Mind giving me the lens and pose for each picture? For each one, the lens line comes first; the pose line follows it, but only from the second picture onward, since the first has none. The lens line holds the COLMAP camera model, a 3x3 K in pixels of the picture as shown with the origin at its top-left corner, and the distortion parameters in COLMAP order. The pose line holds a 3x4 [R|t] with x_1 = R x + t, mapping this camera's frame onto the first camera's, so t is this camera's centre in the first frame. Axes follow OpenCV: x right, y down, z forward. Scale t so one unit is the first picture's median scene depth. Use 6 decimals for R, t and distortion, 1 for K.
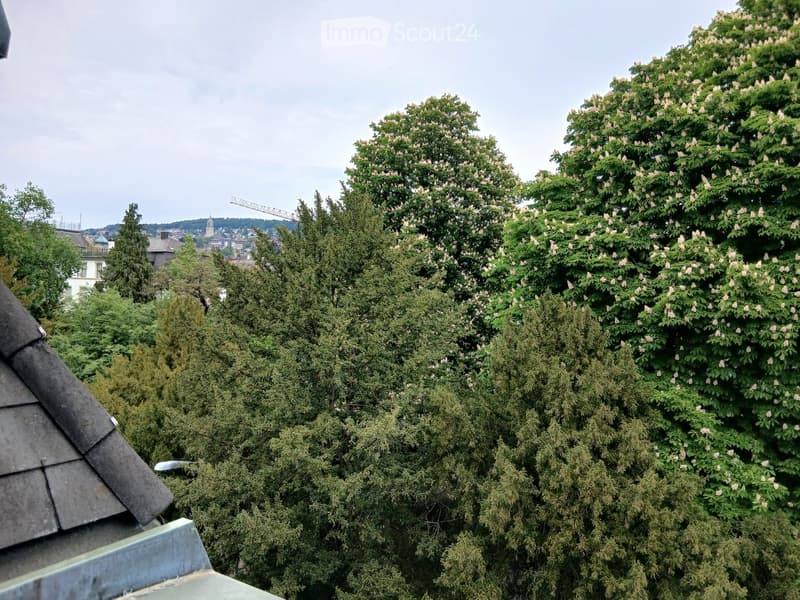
lens RADIAL K [[618.1, 0, 399.8], [0, 618.1, 304.3], [0, 0, 1]] dist [0.071892, -0.119953]
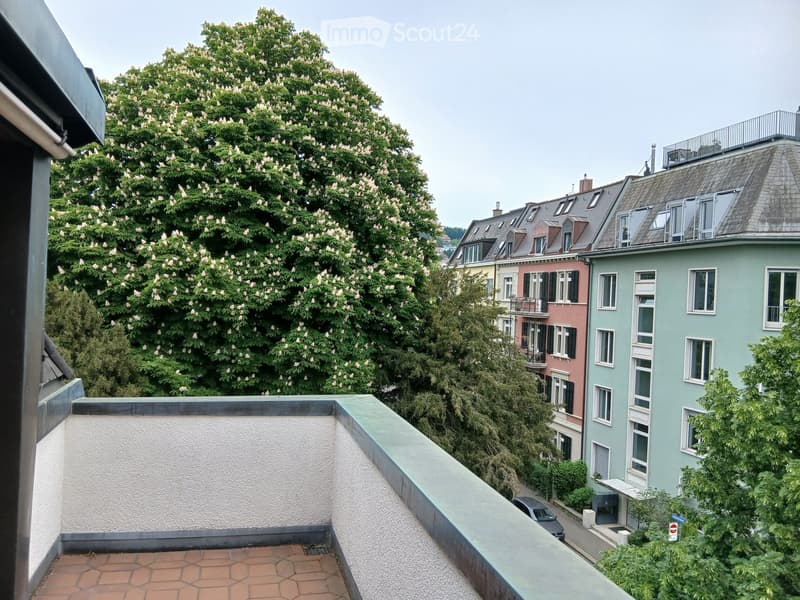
lens RADIAL K [[618.1, 0, 407.7], [0, 618.1, 296.6], [0, 0, 1]] dist [0.071892, -0.119953]
pose [[0.675750, -0.006447, 0.737103, -0.126038], [-0.007072, 0.999859, 0.015229, -0.007308], [-0.737097, -0.015503, 0.675609, -0.176321]]
